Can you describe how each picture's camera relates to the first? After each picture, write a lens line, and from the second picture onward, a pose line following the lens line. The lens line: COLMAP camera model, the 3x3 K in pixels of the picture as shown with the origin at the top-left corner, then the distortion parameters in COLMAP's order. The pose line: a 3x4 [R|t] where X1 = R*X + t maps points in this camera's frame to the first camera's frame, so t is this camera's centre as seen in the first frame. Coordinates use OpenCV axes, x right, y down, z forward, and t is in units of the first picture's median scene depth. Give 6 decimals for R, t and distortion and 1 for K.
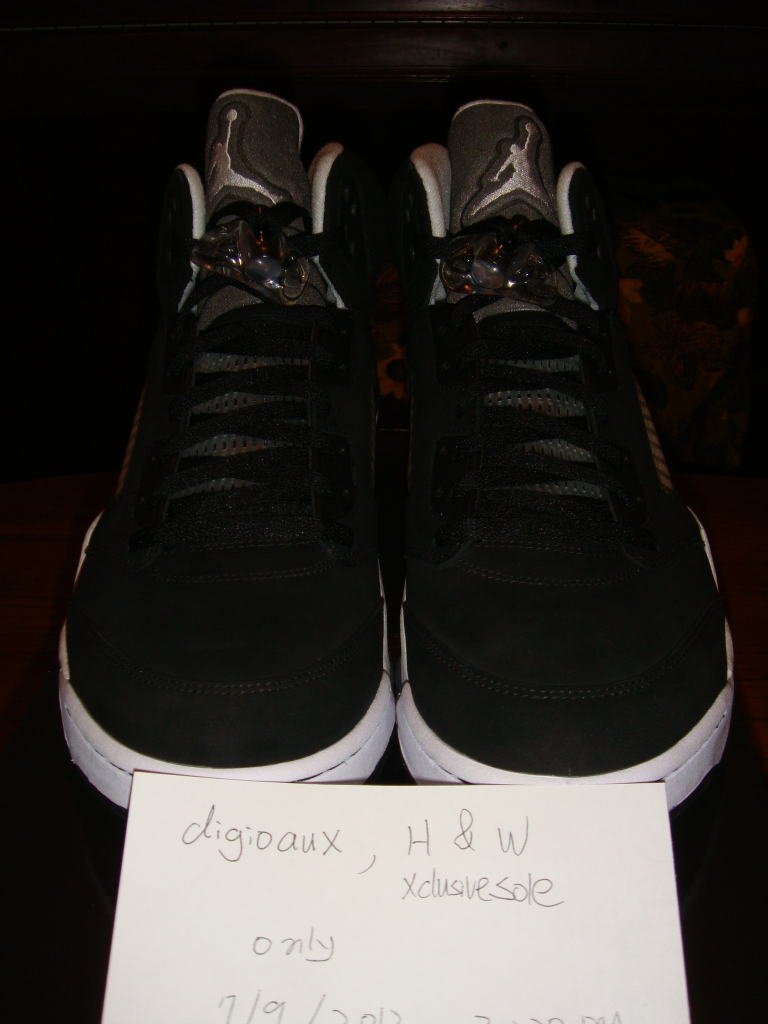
lens RADIAL K [[1109.6, 0, 404.3], [0, 1109.6, 511.7], [0, 0, 1]] dist [-0.174989, 0.129519]
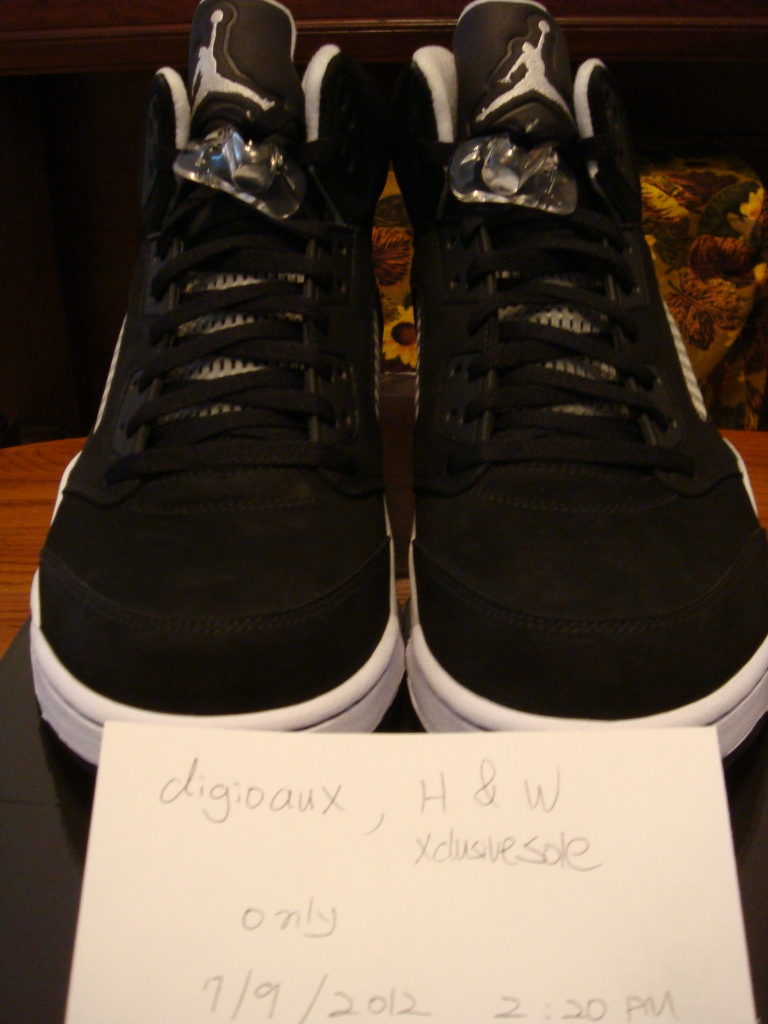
lens RADIAL K [[1109.6, 0, 404.3], [0, 1109.6, 511.7], [0, 0, 1]] dist [-0.174989, 0.129519]
pose [[0.999881, -0.013414, -0.007676, 0.000007], [0.013521, 0.999810, 0.014074, 0.059981], [0.007486, -0.014176, 0.999871, 0.128166]]
